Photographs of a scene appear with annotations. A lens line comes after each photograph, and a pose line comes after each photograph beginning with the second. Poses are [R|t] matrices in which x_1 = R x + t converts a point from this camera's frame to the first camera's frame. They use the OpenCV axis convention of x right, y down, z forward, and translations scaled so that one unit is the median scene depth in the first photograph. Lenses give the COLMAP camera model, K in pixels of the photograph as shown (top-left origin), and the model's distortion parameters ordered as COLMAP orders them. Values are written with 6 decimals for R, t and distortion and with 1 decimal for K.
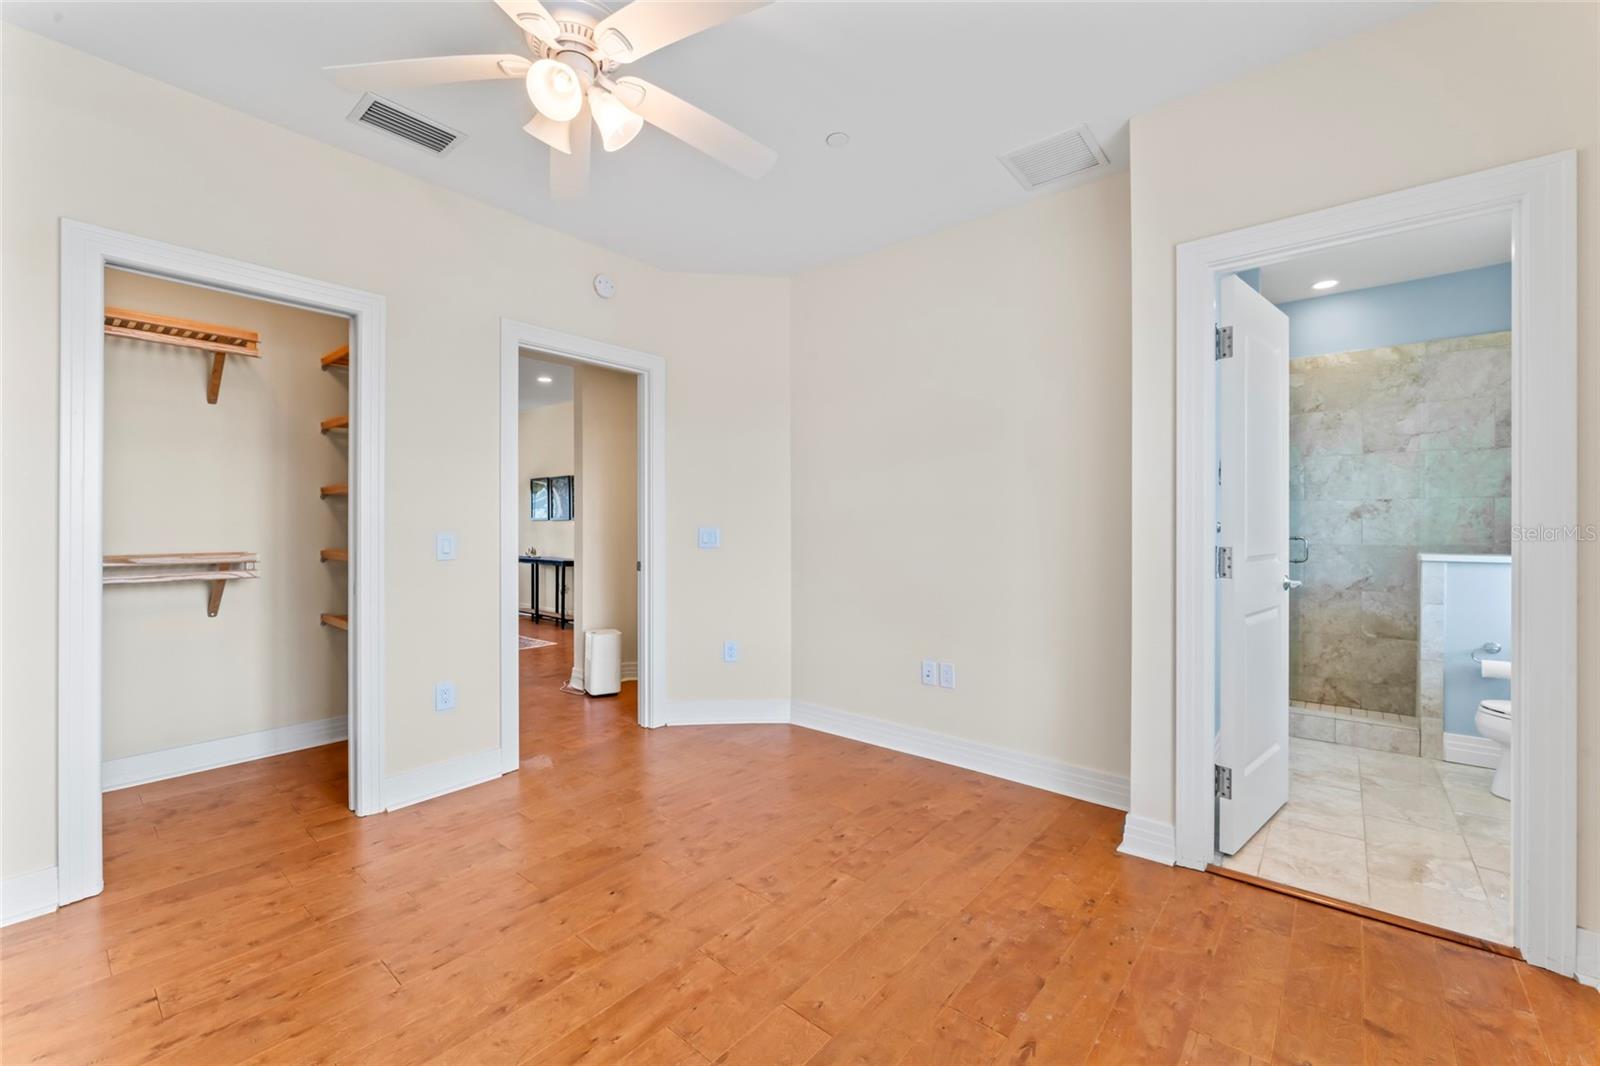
lens RADIAL K [[646.4, 0, 801.0], [0, 646.4, 520.6], [0, 0, 1]] dist [-0.007890, 0.001651]
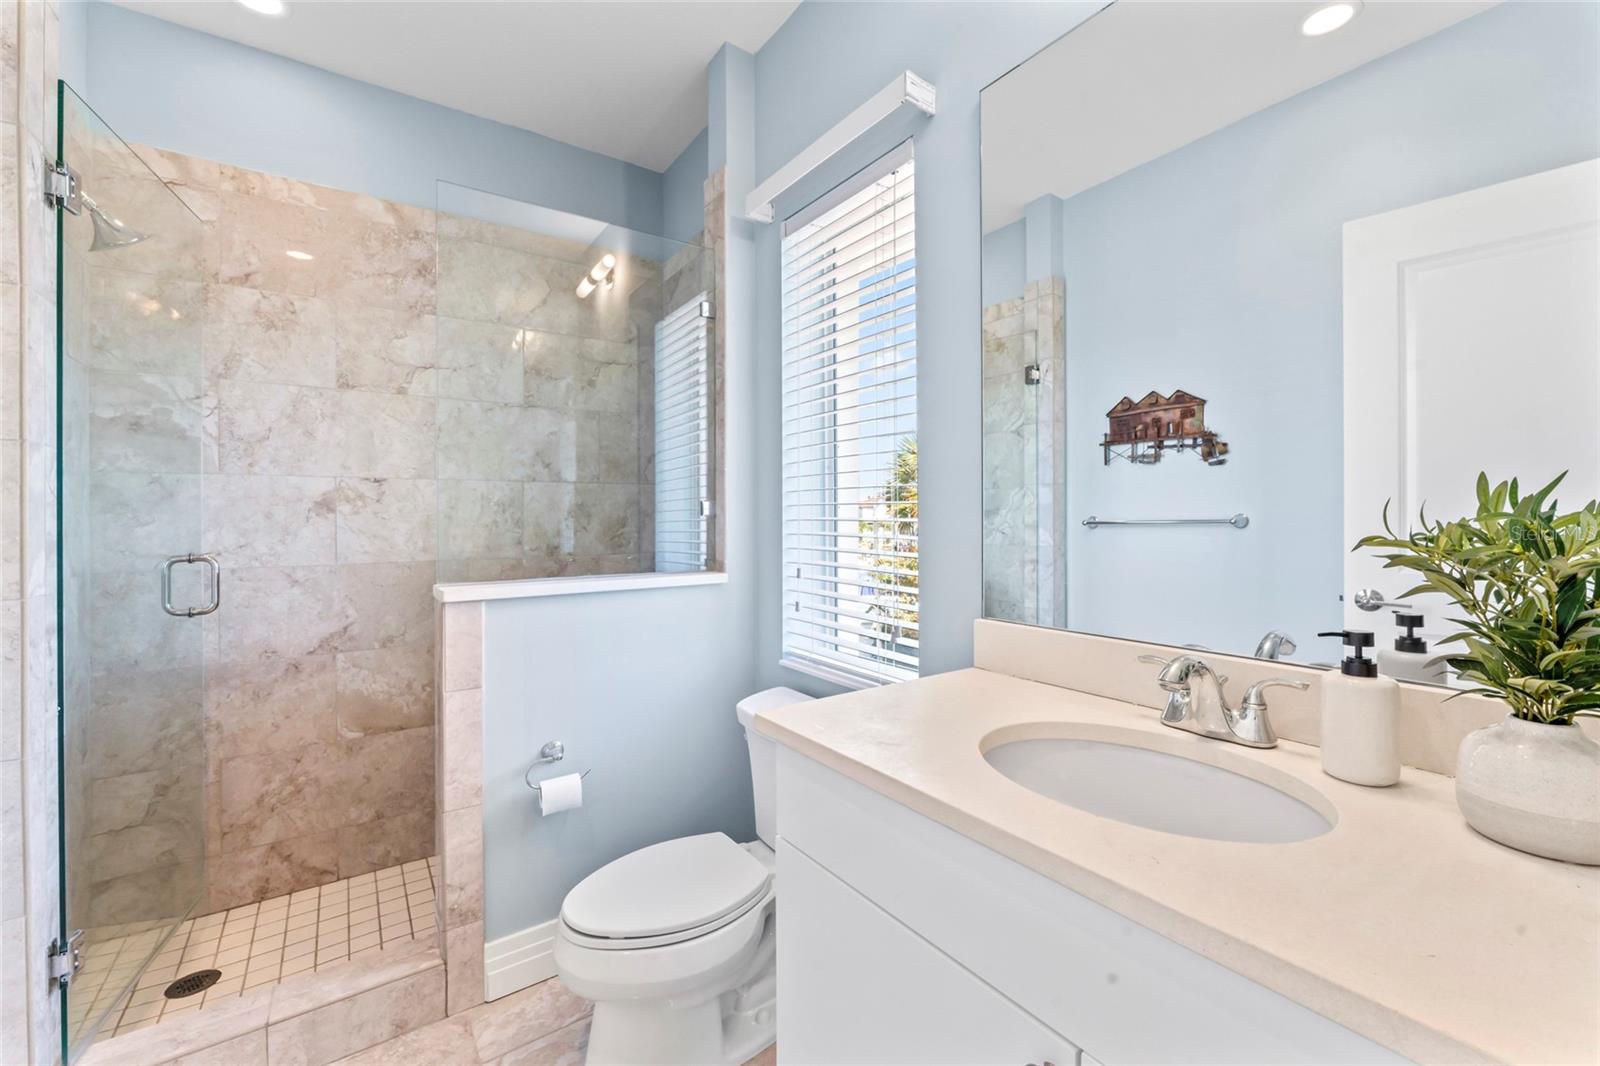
lens RADIAL K [[646.4, 0, 799.0], [0, 646.4, 522.5], [0, 0, 1]] dist [-0.007890, 0.001651]
pose [[0.252408, -0.010067, 0.967568, 0.473321], [0.000945, 0.999948, 0.010157, -0.001029], [-0.967620, -0.001649, 0.252405, 0.517952]]
